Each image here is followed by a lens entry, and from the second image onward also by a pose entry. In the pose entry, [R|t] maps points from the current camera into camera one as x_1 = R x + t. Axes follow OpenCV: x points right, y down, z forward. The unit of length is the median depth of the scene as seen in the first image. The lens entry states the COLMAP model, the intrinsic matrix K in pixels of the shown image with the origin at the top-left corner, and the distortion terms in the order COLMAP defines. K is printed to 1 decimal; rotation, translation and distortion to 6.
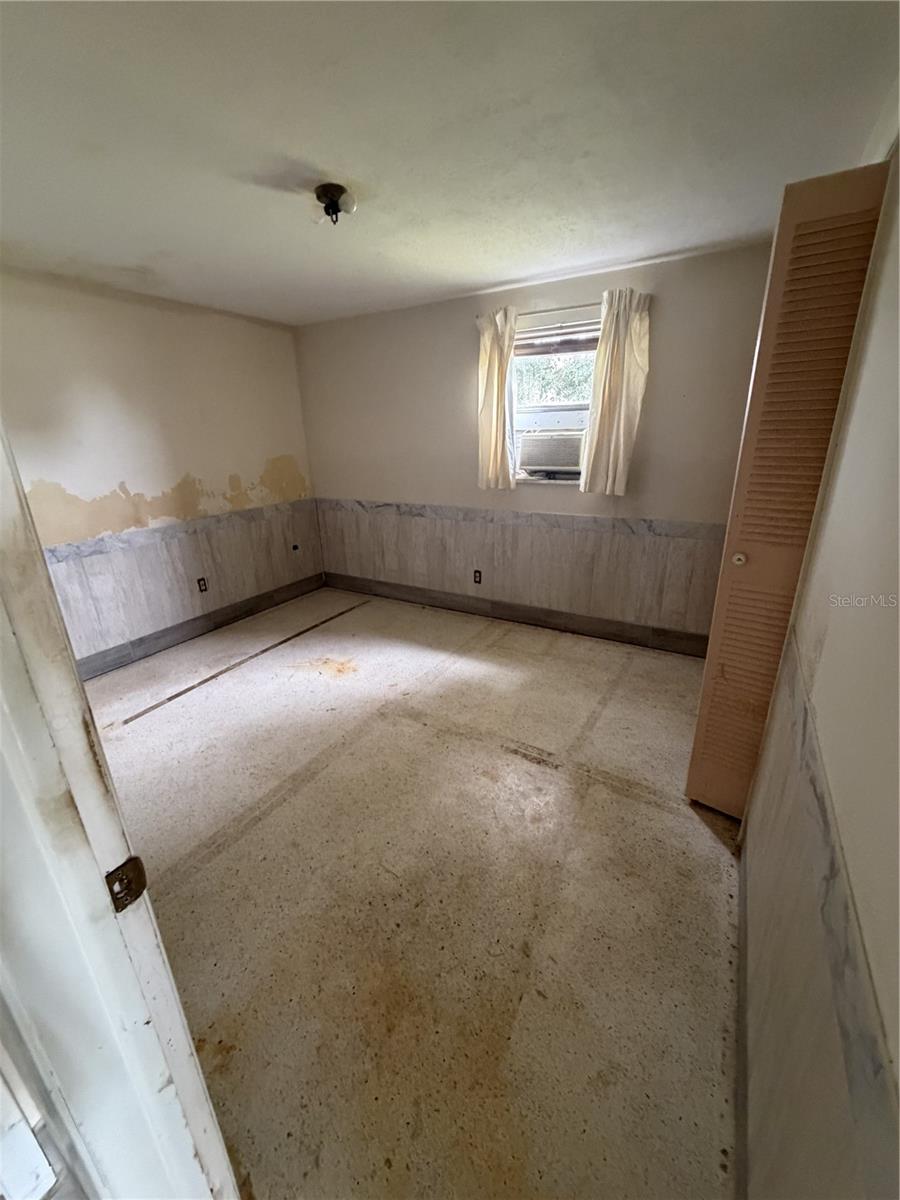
lens RADIAL K [[478.9, 0, 448.9], [0, 478.9, 597.3], [0, 0, 1]] dist [0.010368, -0.000020]
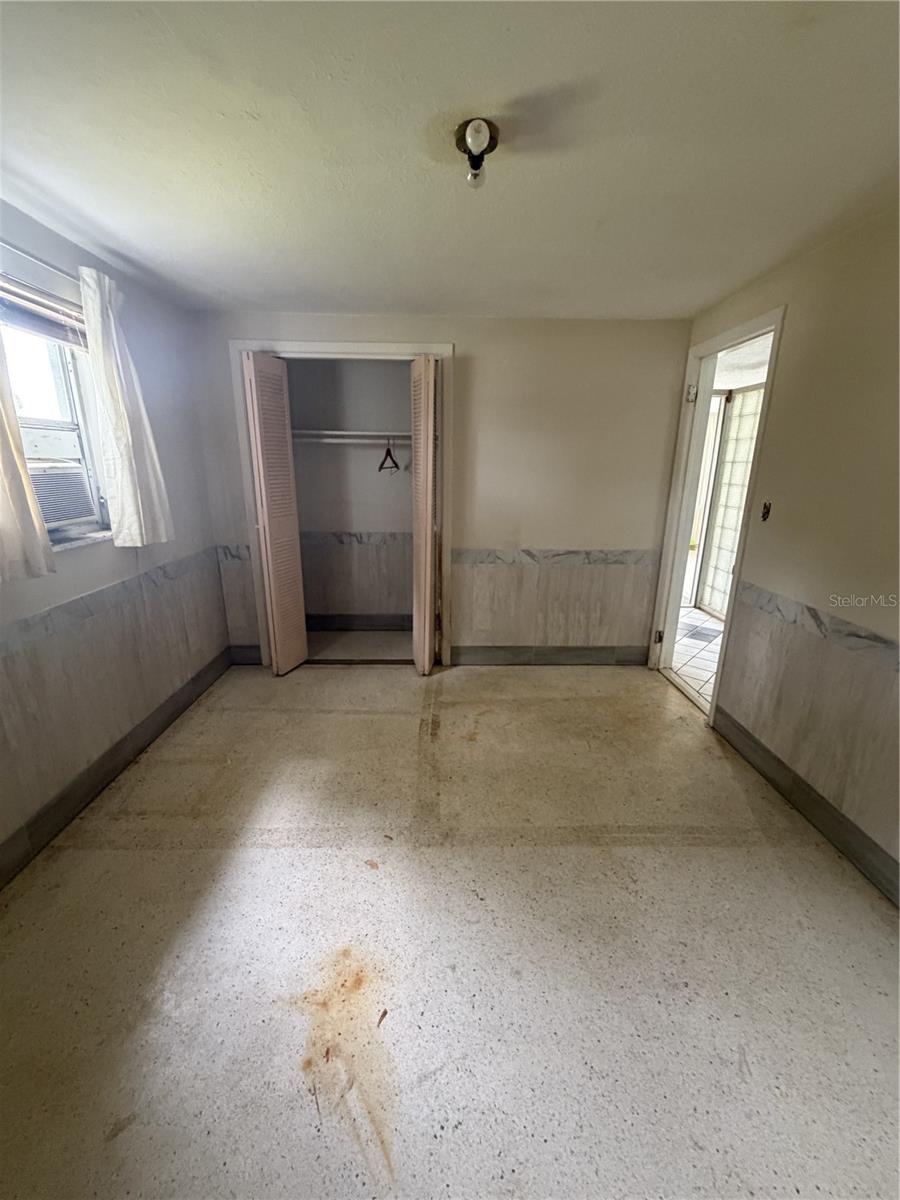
lens RADIAL K [[478.9, 0, 448.9], [0, 478.9, 597.3], [0, 0, 1]] dist [0.010368, -0.000020]
pose [[-0.526179, -0.212794, 0.823319, -0.662200], [0.283746, 0.868763, 0.405880, -0.367945], [-0.801638, 0.447179, -0.396746, 1.113762]]
